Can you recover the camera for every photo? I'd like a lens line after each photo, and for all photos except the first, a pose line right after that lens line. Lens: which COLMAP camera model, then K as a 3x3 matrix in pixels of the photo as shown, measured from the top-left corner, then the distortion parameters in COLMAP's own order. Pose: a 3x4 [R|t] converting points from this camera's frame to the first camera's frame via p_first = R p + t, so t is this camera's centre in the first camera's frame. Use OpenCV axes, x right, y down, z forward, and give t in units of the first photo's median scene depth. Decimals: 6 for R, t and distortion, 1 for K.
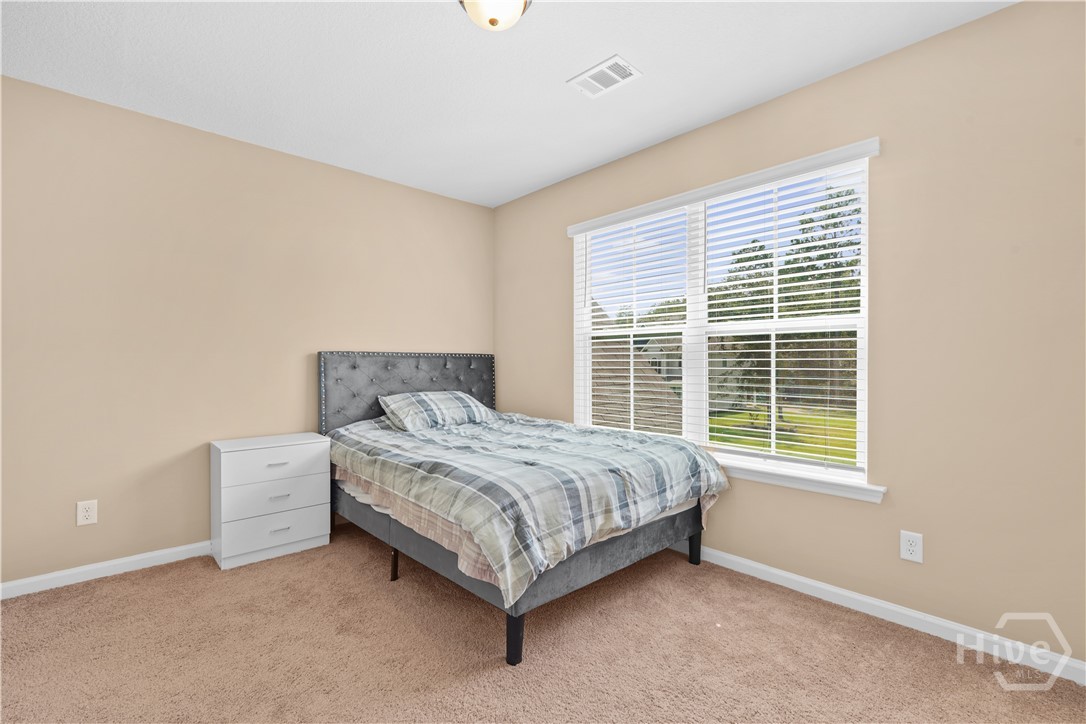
lens RADIAL K [[483.0, 0, 540.1], [0, 483.0, 361.2], [0, 0, 1]] dist [-0.003282, -0.000020]
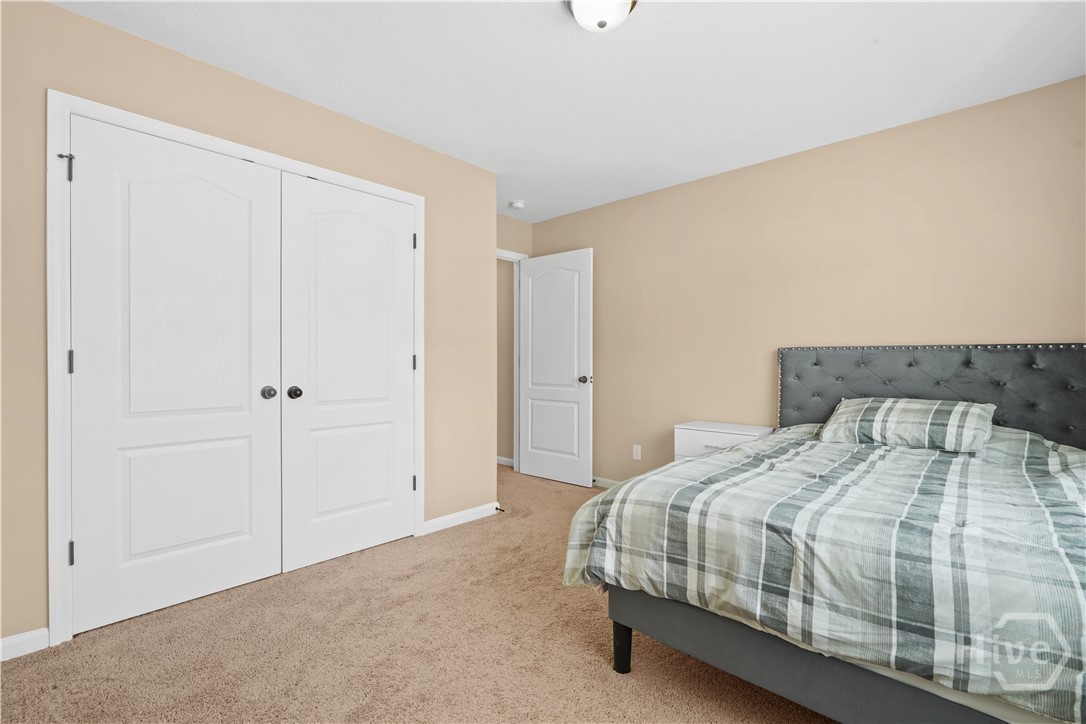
lens RADIAL K [[483.0, 0, 543.3], [0, 483.0, 364.8], [0, 0, 1]] dist [-0.003282, -0.000020]
pose [[0.071032, 0.006594, -0.997452, 0.713221], [0.002077, 0.999975, 0.006759, 0.009430], [0.997472, -0.002552, 0.071016, 0.626789]]
